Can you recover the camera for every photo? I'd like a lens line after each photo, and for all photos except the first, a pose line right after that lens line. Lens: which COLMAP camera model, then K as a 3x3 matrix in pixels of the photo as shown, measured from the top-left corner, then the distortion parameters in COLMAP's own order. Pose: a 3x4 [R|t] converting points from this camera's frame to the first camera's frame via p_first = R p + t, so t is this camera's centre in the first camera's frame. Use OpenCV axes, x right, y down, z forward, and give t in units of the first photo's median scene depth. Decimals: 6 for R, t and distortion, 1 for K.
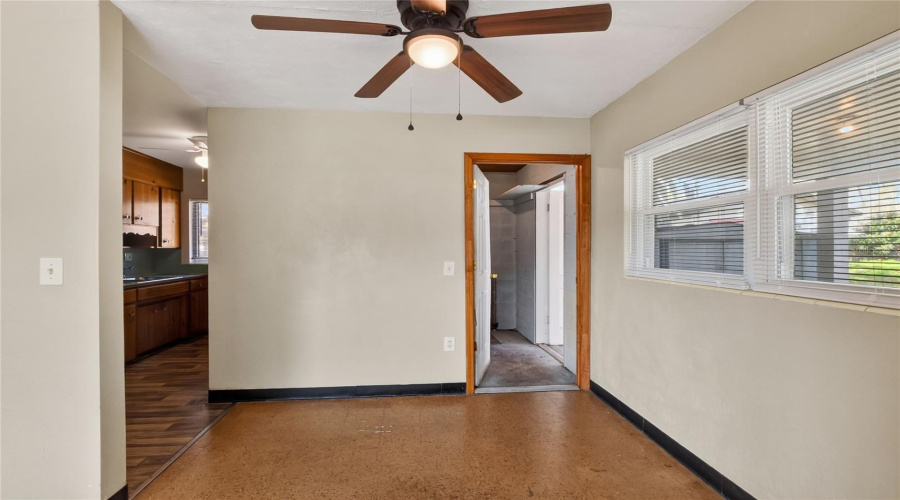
lens RADIAL K [[394.0, 0, 453.3], [0, 394.0, 247.8], [0, 0, 1]] dist [-0.025982, -0.000205]
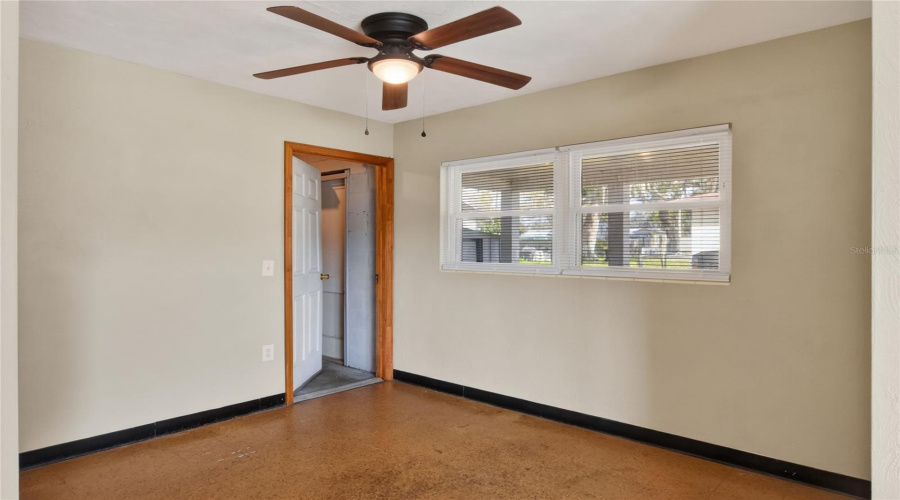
lens RADIAL K [[453.1, 0, 433.3], [0, 453.1, 247.0], [0, 0, 1]] dist [-0.019334, 0.000191]
pose [[0.786093, 0.000631, 0.618108, -0.352092], [-0.002917, 0.999992, 0.002689, -0.000082], [-0.618101, -0.003917, 0.786089, -0.039212]]
